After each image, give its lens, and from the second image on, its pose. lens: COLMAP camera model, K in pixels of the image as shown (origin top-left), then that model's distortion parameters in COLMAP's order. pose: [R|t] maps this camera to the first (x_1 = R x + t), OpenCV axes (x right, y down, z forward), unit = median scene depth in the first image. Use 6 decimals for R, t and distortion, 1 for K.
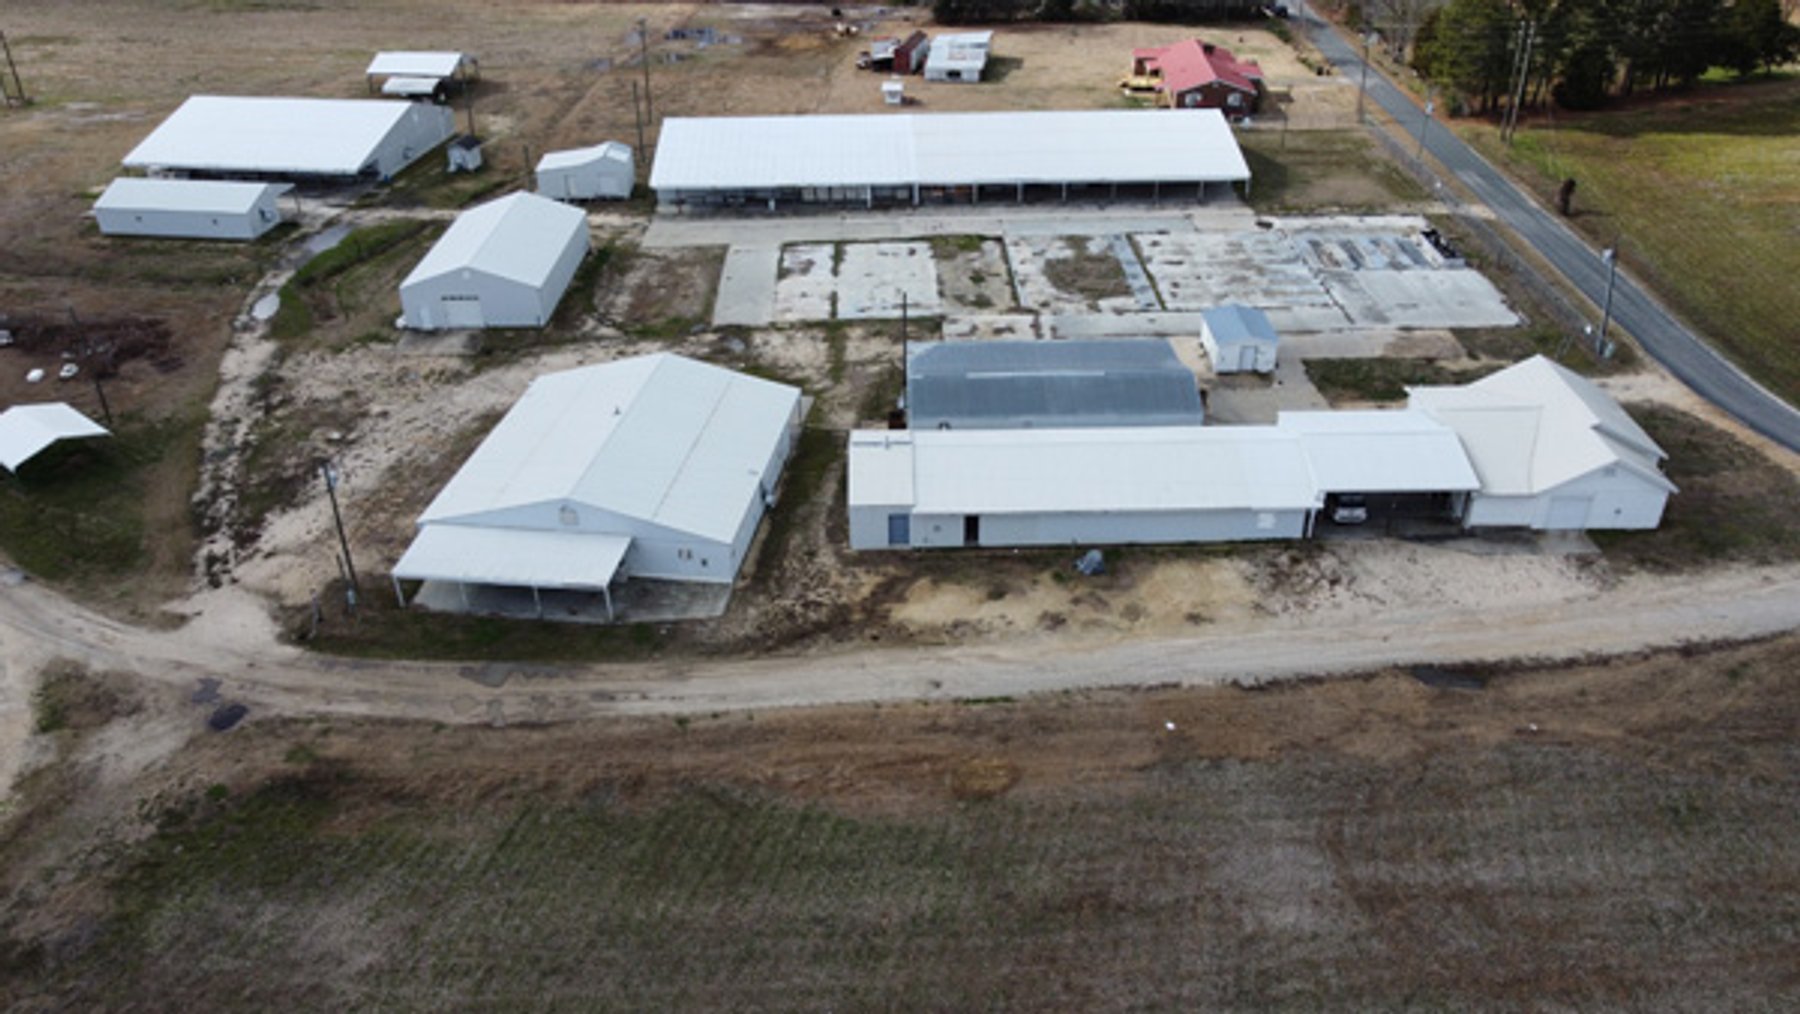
lens RADIAL K [[1367.5, 0, 906.7], [0, 1367.5, 505.5], [0, 0, 1]] dist [-0.001496, -0.009216]
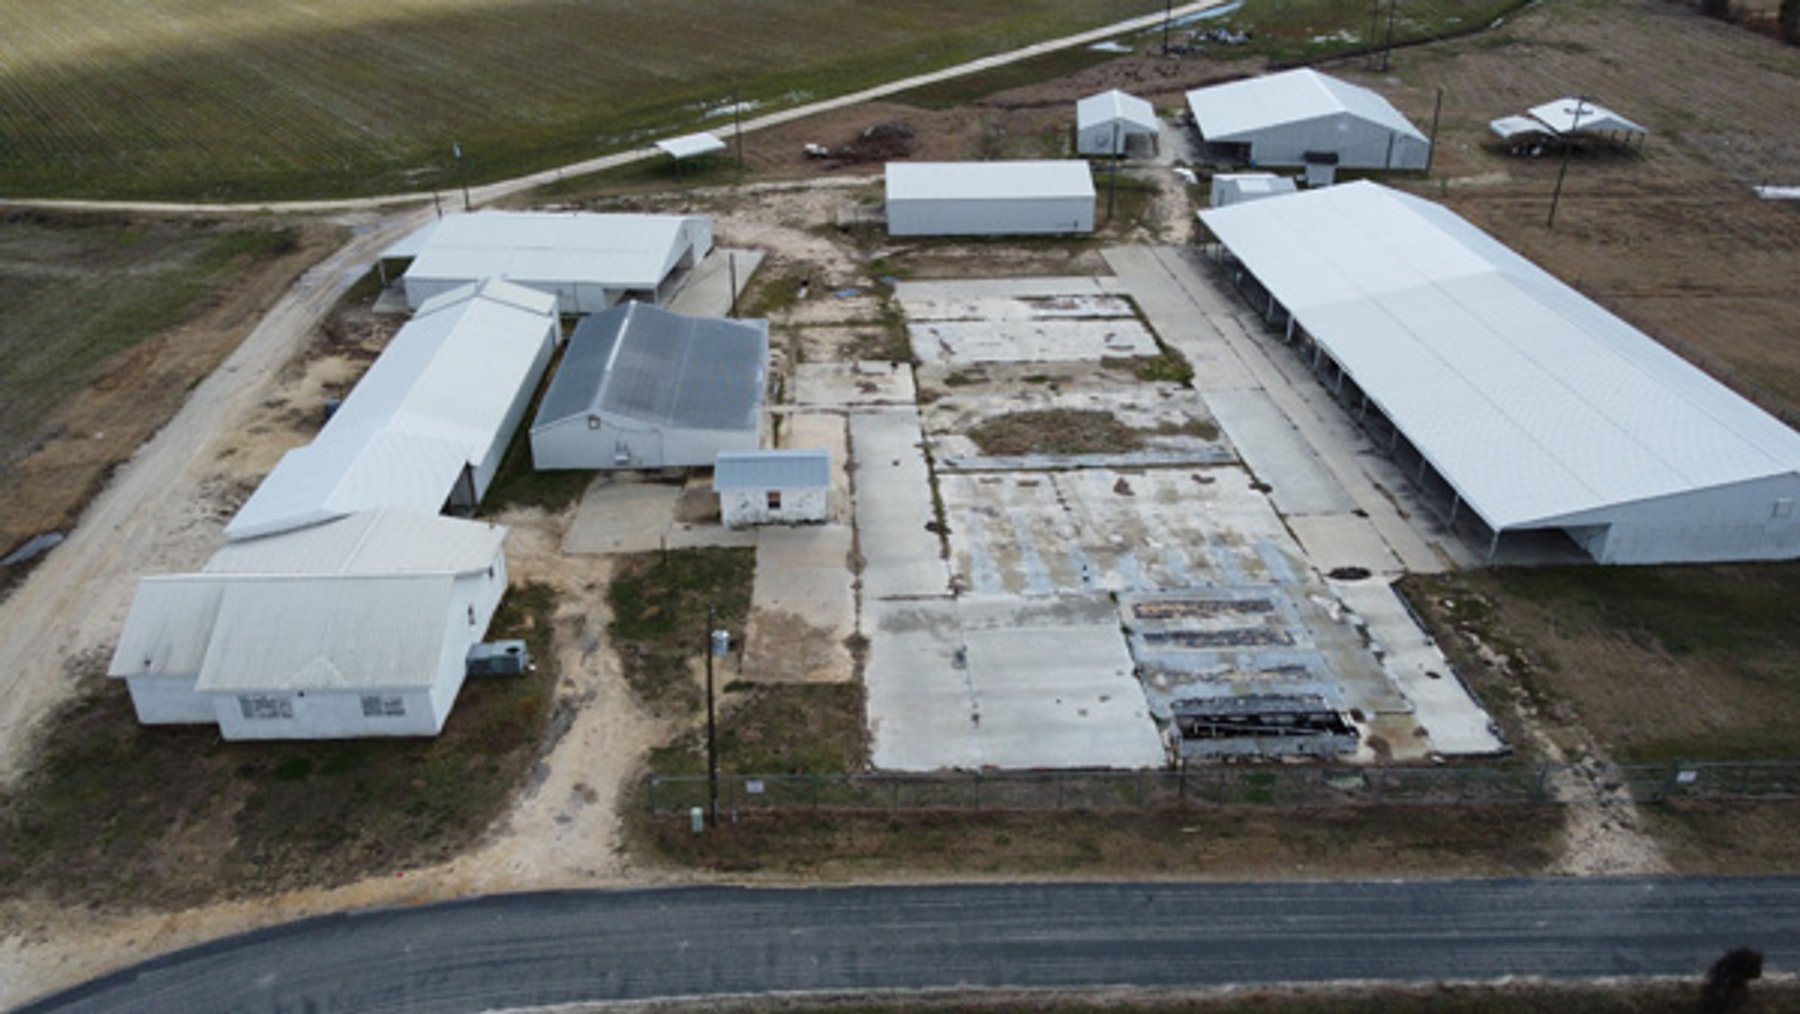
lens RADIAL K [[1367.5, 0, 906.7], [0, 1367.5, 505.5], [0, 0, 1]] dist [-0.001496, -0.009216]
pose [[0.037936, 0.465970, -0.883987, 0.742548], [-0.509829, 0.769853, 0.383928, -0.355826], [0.859439, 0.436118, 0.266770, 0.721146]]
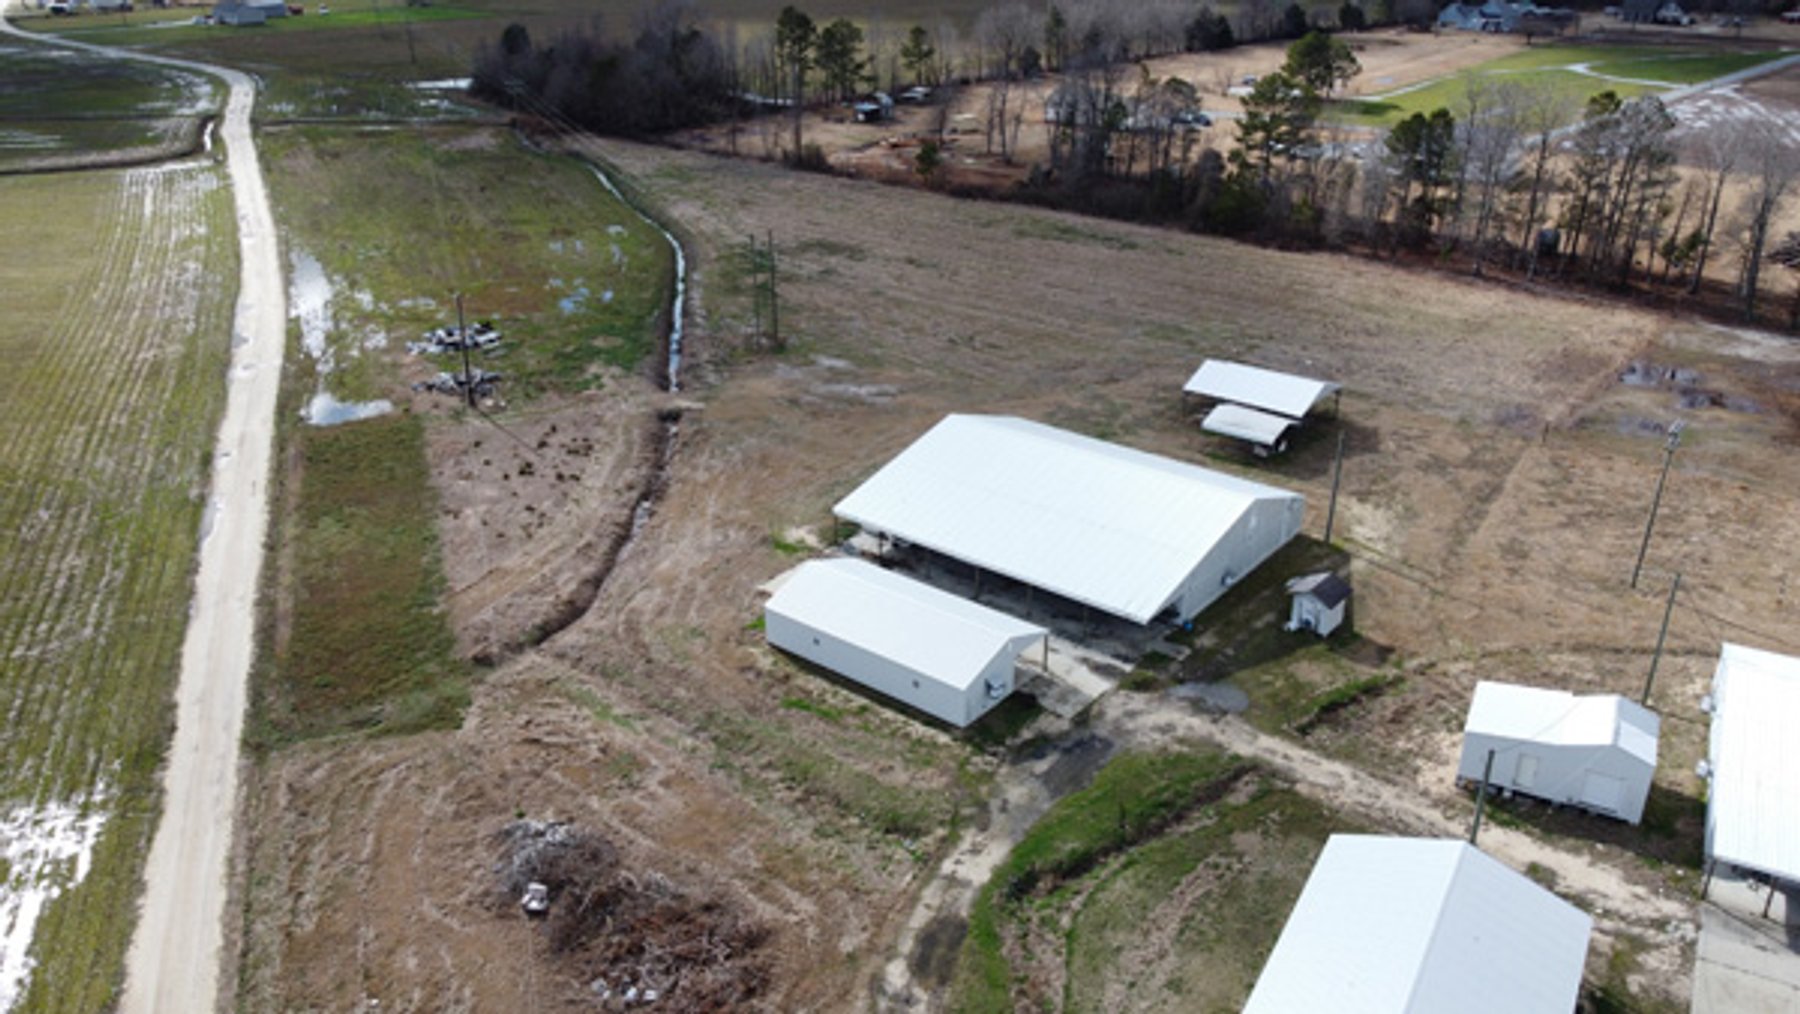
lens RADIAL K [[1367.5, 0, 906.7], [0, 1367.5, 505.5], [0, 0, 1]] dist [-0.001496, -0.009216]
pose [[0.858036, 0.222753, -0.462769, -0.252502], [-0.269980, 0.962137, -0.037455, -0.273538], [0.436904, 0.157076, 0.885687, 0.456589]]
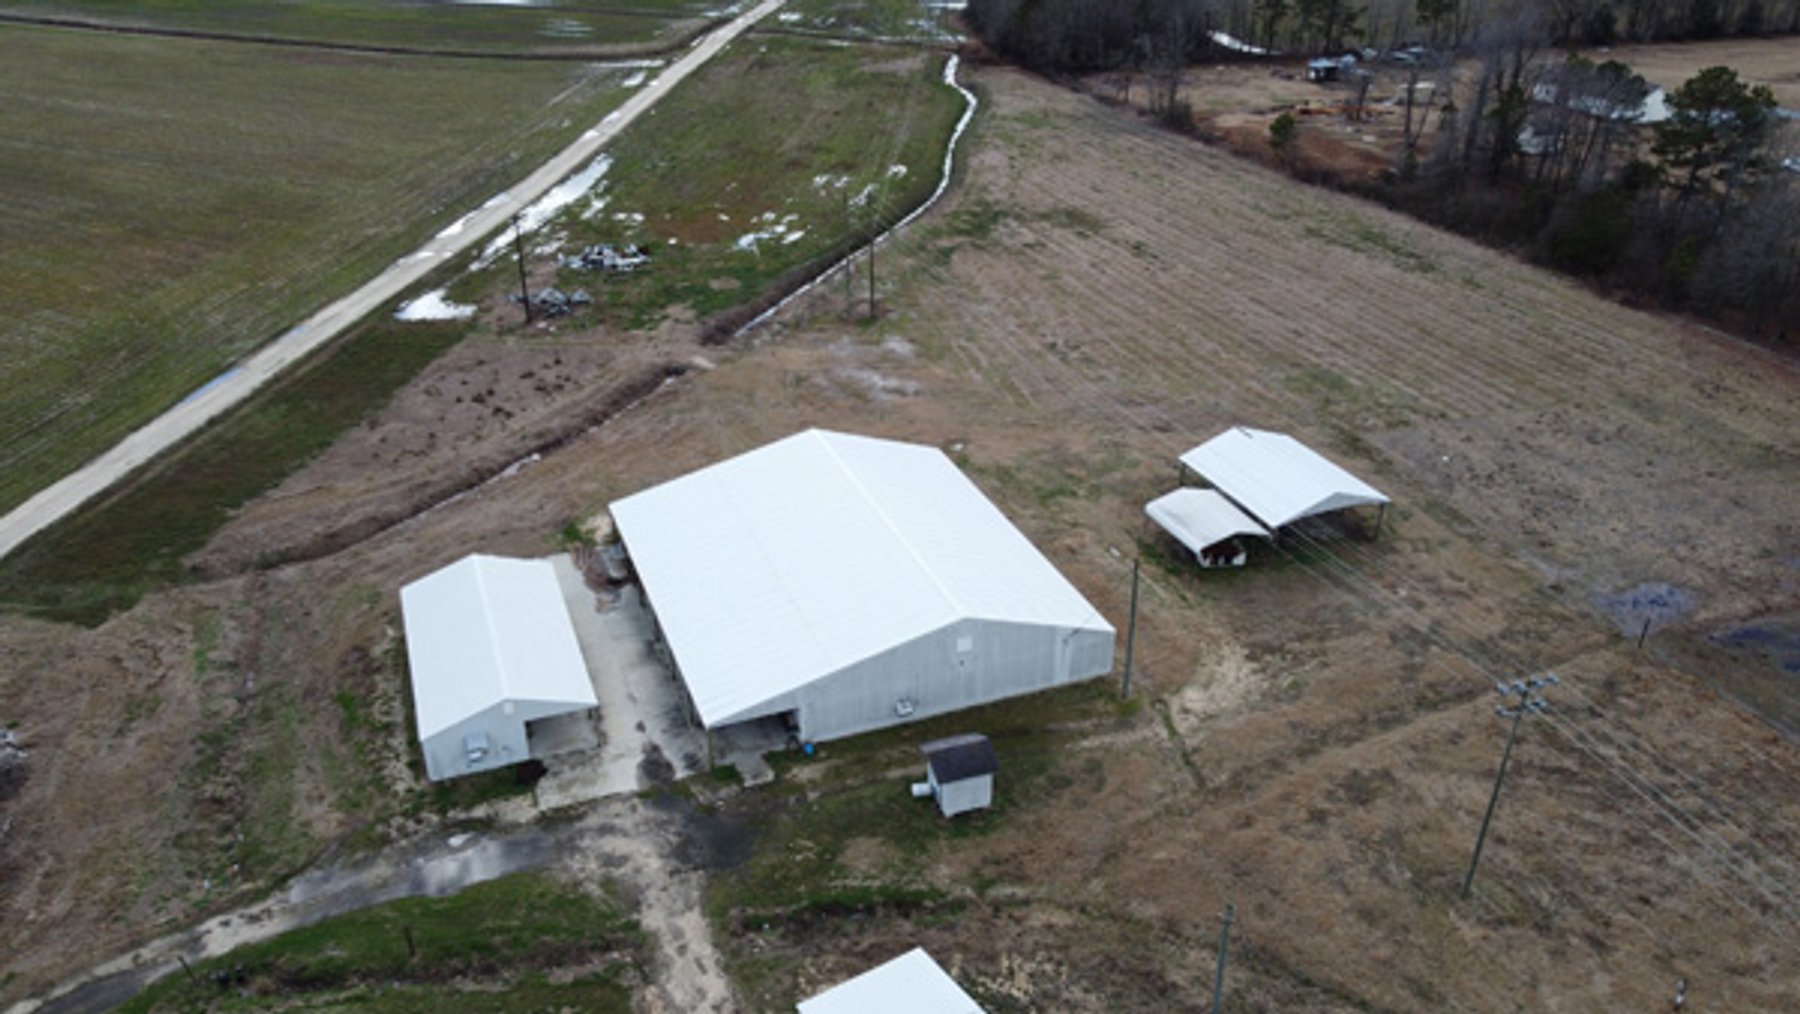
lens RADIAL K [[1367.5, 0, 906.7], [0, 1367.5, 505.5], [0, 0, 1]] dist [-0.001496, -0.009216]
pose [[0.490060, 0.409813, -0.769347, -0.019476], [-0.450599, 0.874624, 0.178869, -0.492751], [0.746192, 0.259011, 0.613279, 0.820061]]
